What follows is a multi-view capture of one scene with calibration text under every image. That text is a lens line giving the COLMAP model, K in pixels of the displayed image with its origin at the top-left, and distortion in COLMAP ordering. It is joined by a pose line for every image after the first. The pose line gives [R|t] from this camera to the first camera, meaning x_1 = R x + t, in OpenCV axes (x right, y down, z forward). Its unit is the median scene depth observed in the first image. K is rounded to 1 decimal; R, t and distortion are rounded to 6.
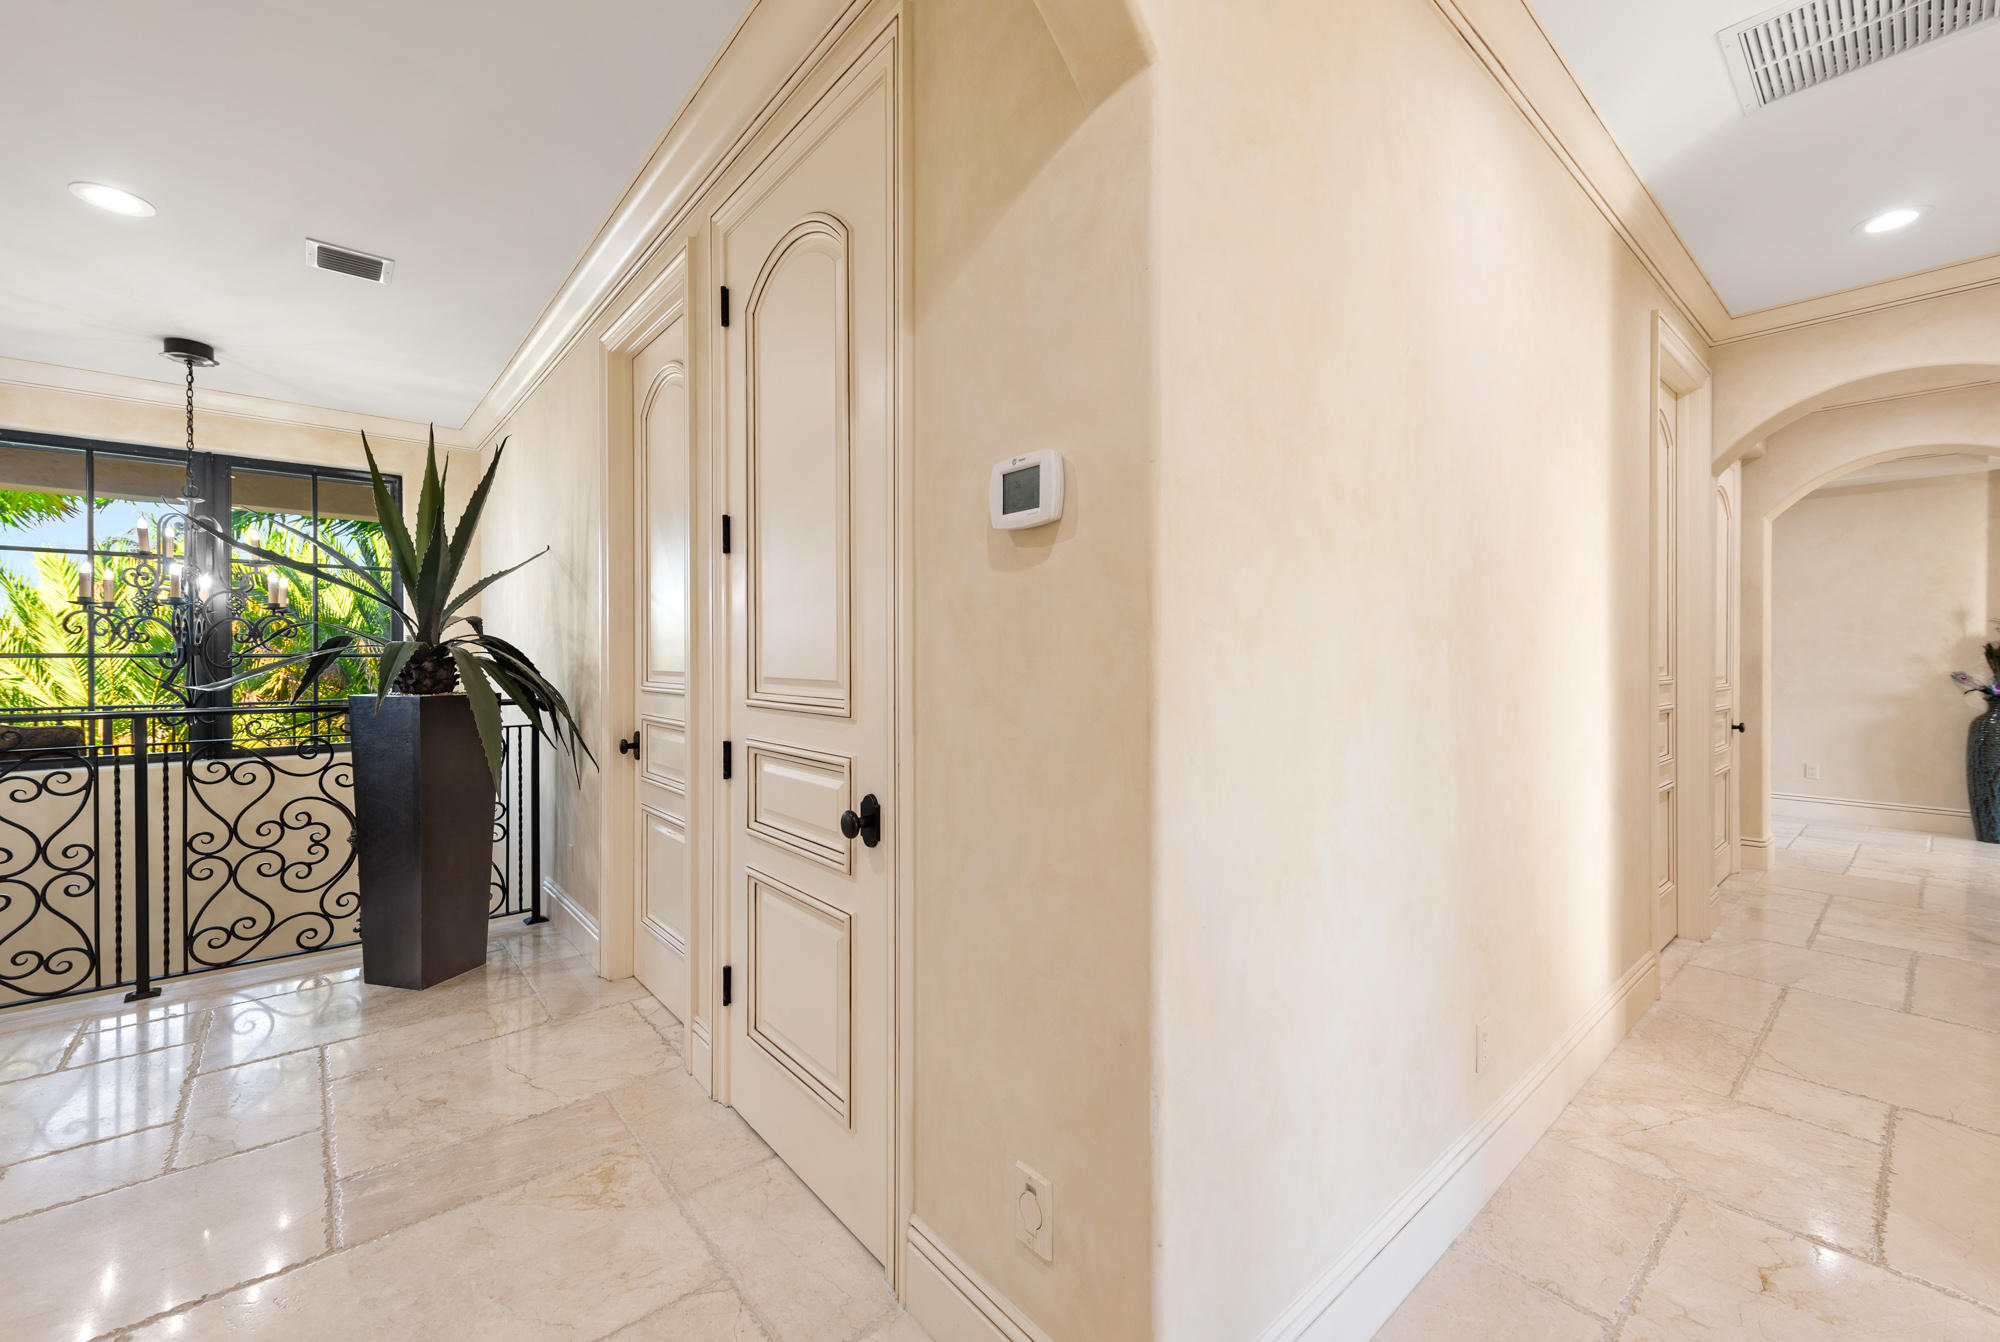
lens RADIAL K [[812.3, 0, 1007.1], [0, 812.3, 659.2], [0, 0, 1]] dist [0.013491, -0.001150]
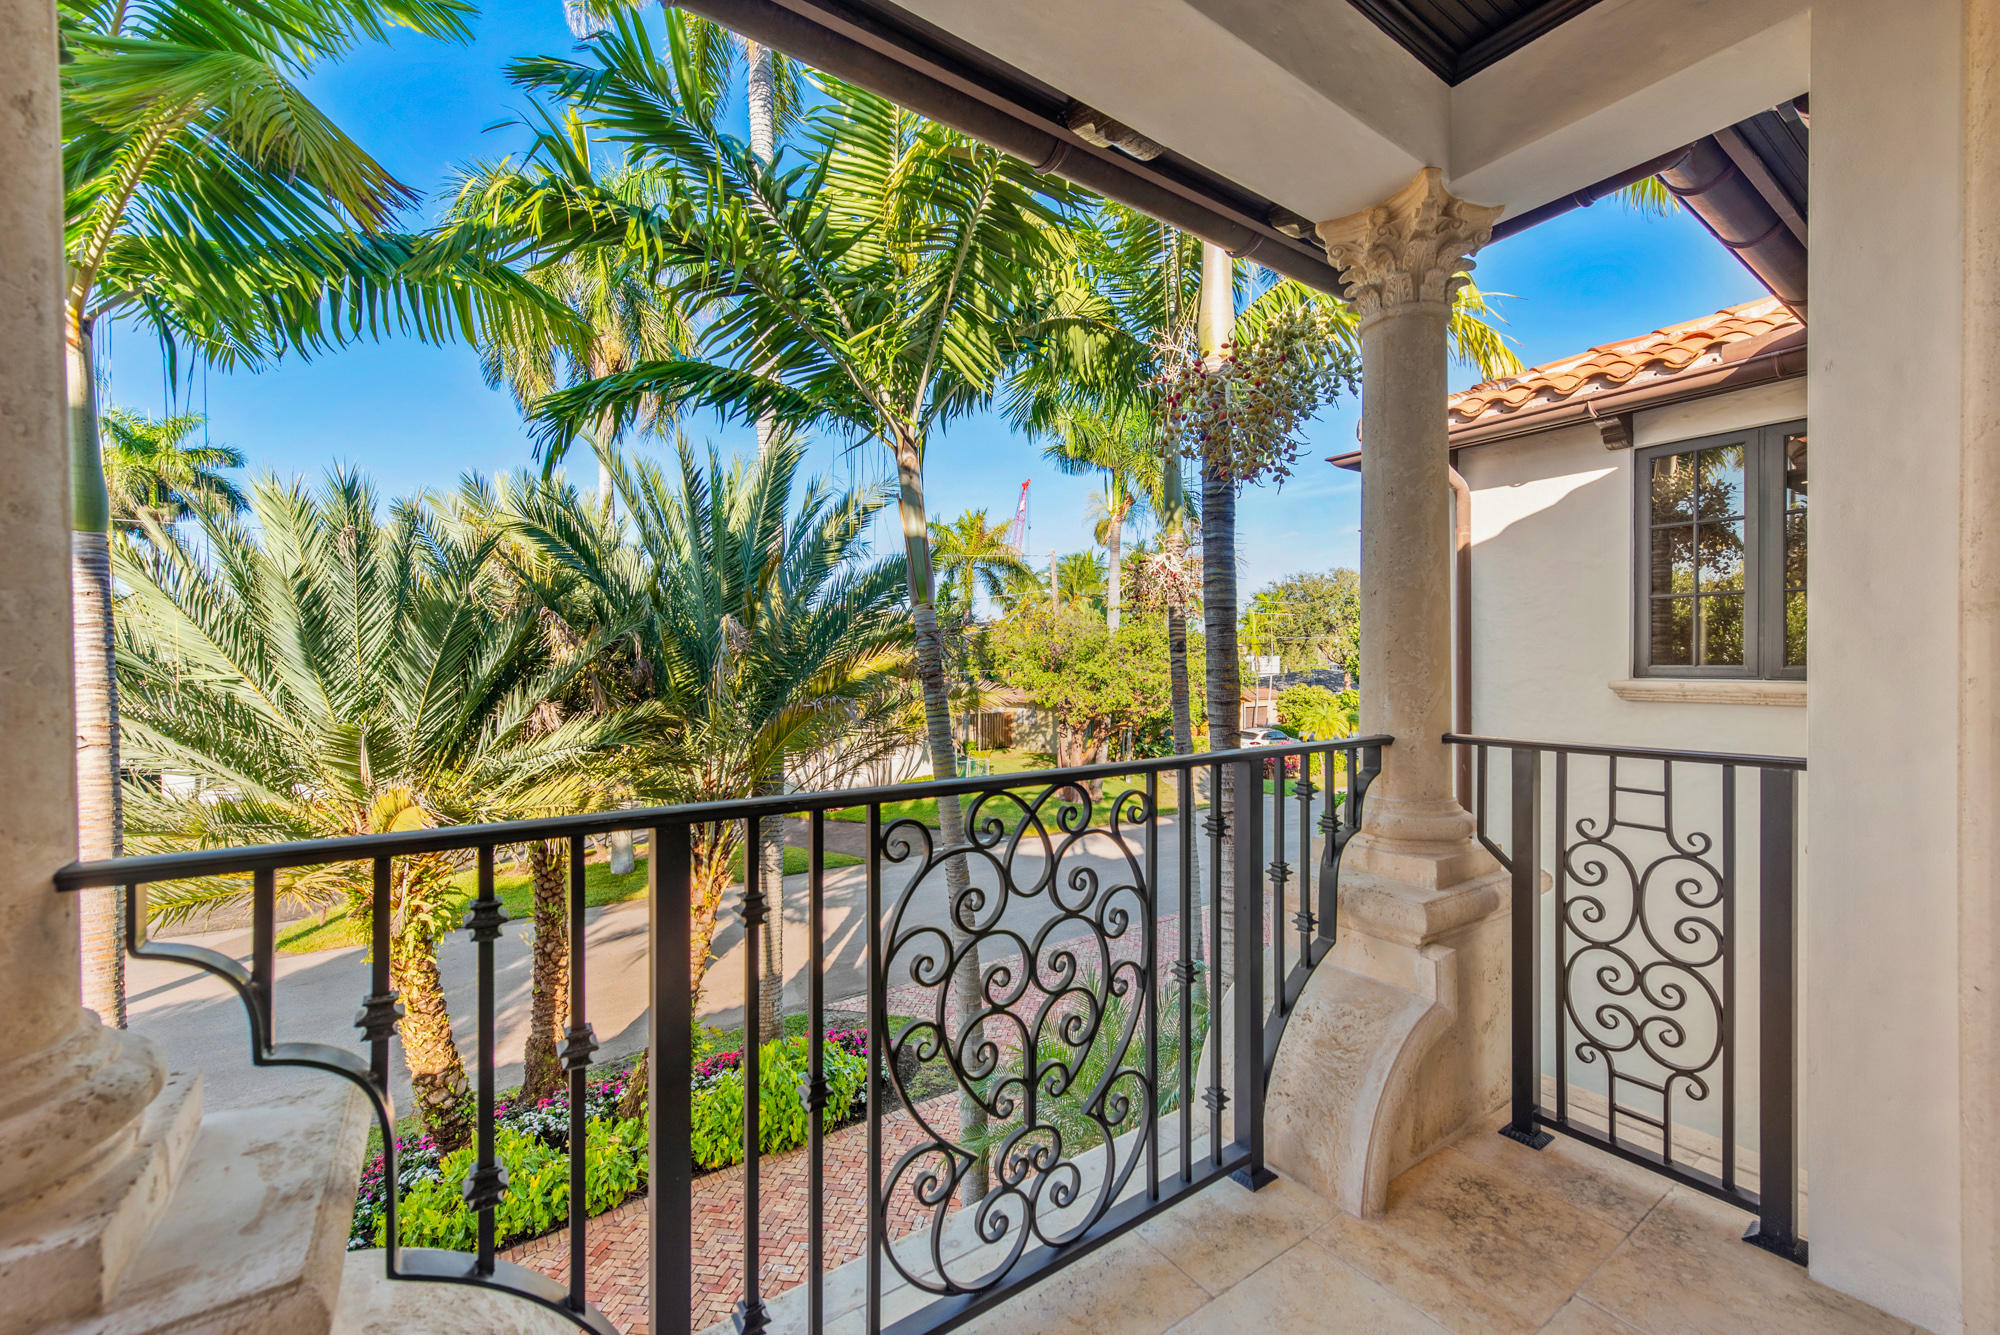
lens RADIAL K [[812.3, 0, 1002.6], [0, 812.3, 668.8], [0, 0, 1]] dist [0.013491, -0.001150]
pose [[0.994987, -0.000412, -0.100006, -0.535804], [0.000096, 0.999995, -0.003158, 0.016737], [0.100007, 0.003133, 0.994982, 0.422649]]
